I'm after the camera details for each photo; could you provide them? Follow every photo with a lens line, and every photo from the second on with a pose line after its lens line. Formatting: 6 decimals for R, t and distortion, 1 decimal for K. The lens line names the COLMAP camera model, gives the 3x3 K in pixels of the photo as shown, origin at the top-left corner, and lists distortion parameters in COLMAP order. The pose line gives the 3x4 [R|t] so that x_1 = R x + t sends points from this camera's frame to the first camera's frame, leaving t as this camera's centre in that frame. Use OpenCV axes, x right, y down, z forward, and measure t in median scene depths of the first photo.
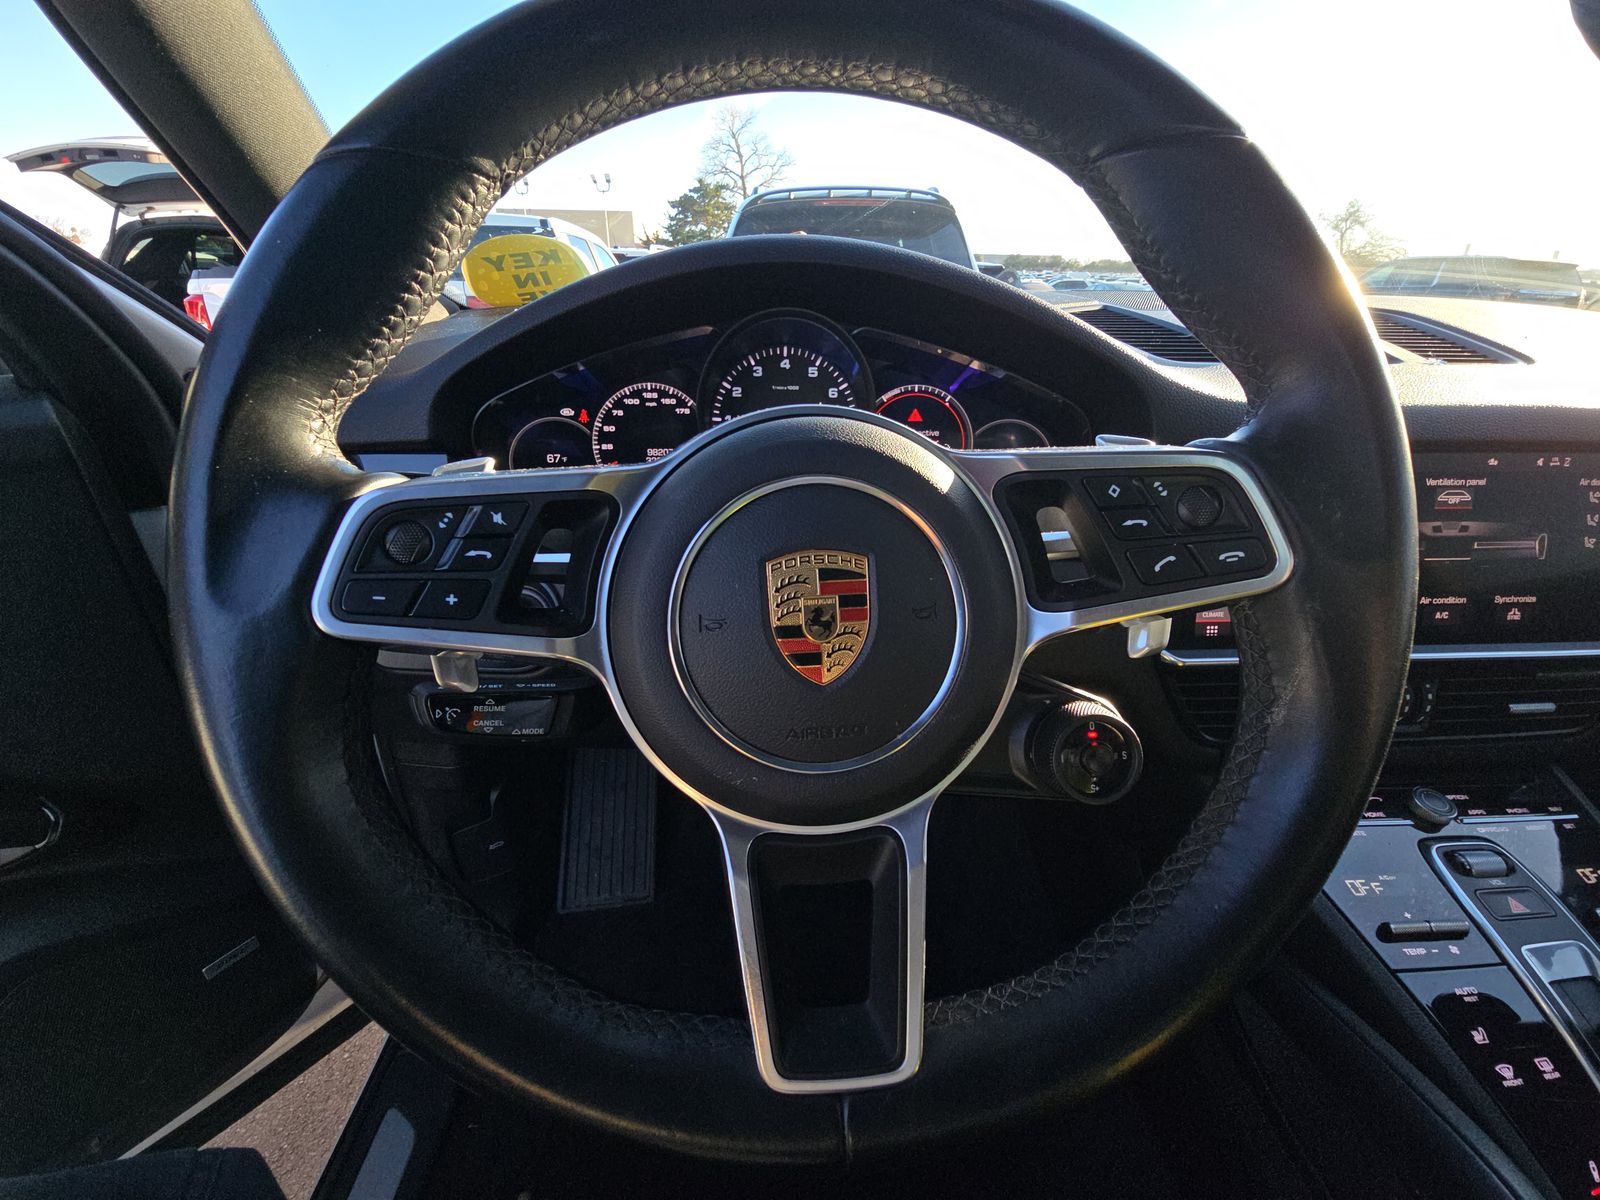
lens RADIAL K [[649.0, 0, 800.2], [0, 649.0, 600.6], [0, 0, 1]] dist [0.001670, -0.001050]
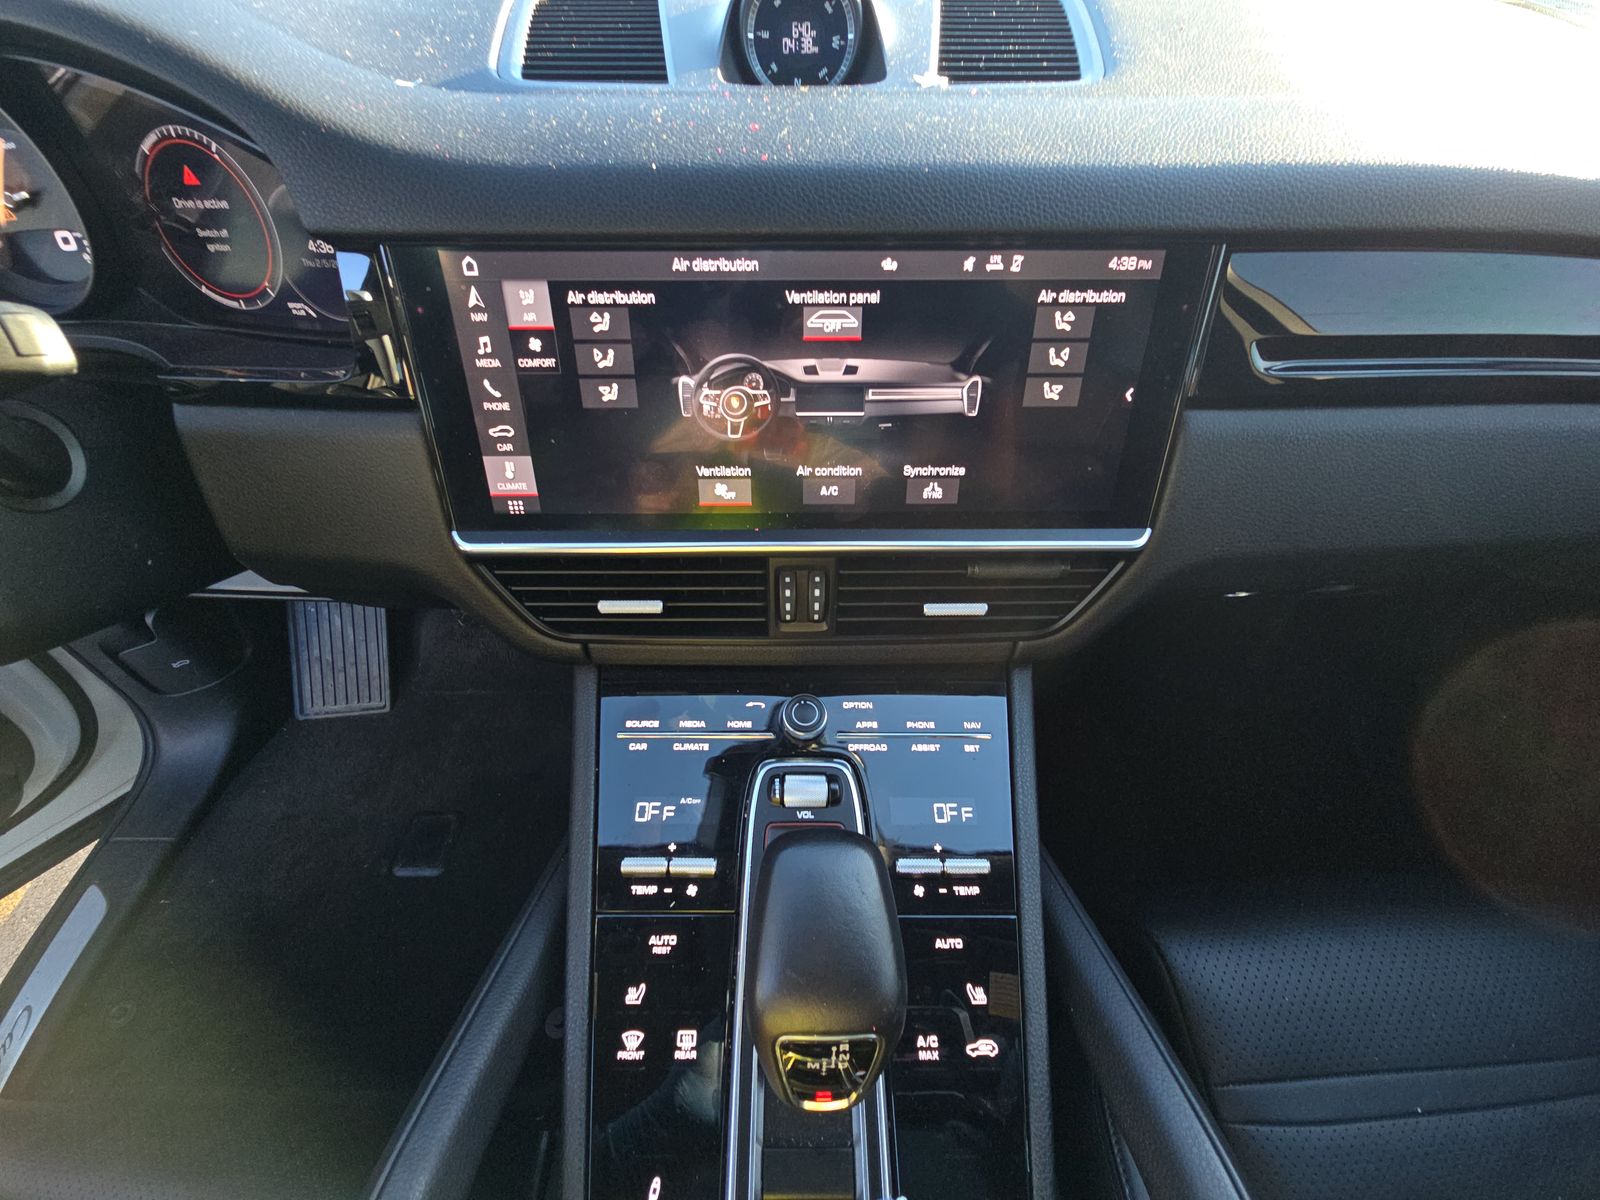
lens RADIAL K [[649.0, 0, 796.8], [0, 649.0, 597.9], [0, 0, 1]] dist [0.001670, -0.001050]
pose [[0.998773, 0.026979, -0.041536, 0.903515], [-0.012096, 0.946094, 0.323665, -0.093821], [0.048029, -0.322765, 0.945260, 0.233071]]
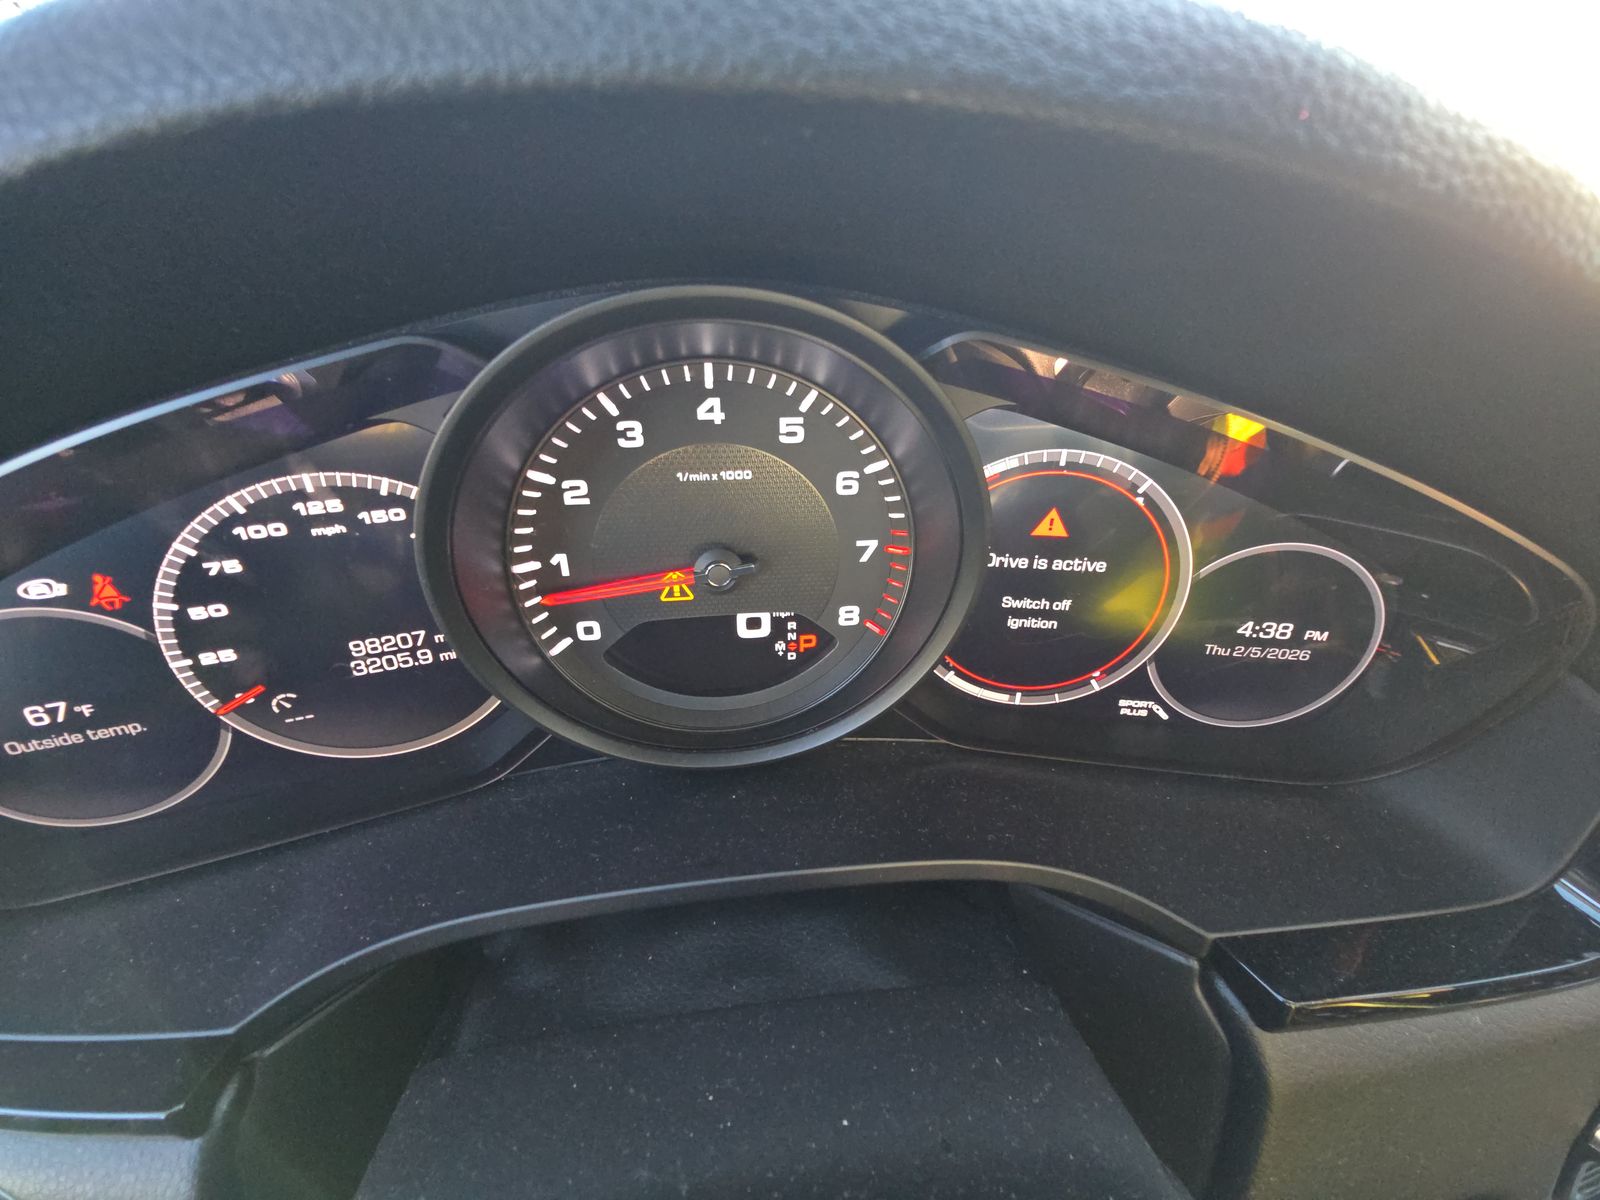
lens RADIAL K [[637.2, 0, 796.6], [0, 637.2, 601.2], [0, 0, 1]] dist [-0.002725, -0.000176]
pose [[0.996962, -0.036390, 0.068860, -0.004679], [0.020430, 0.975363, 0.219656, -0.340014], [-0.075157, -0.217582, 0.973144, 0.650669]]
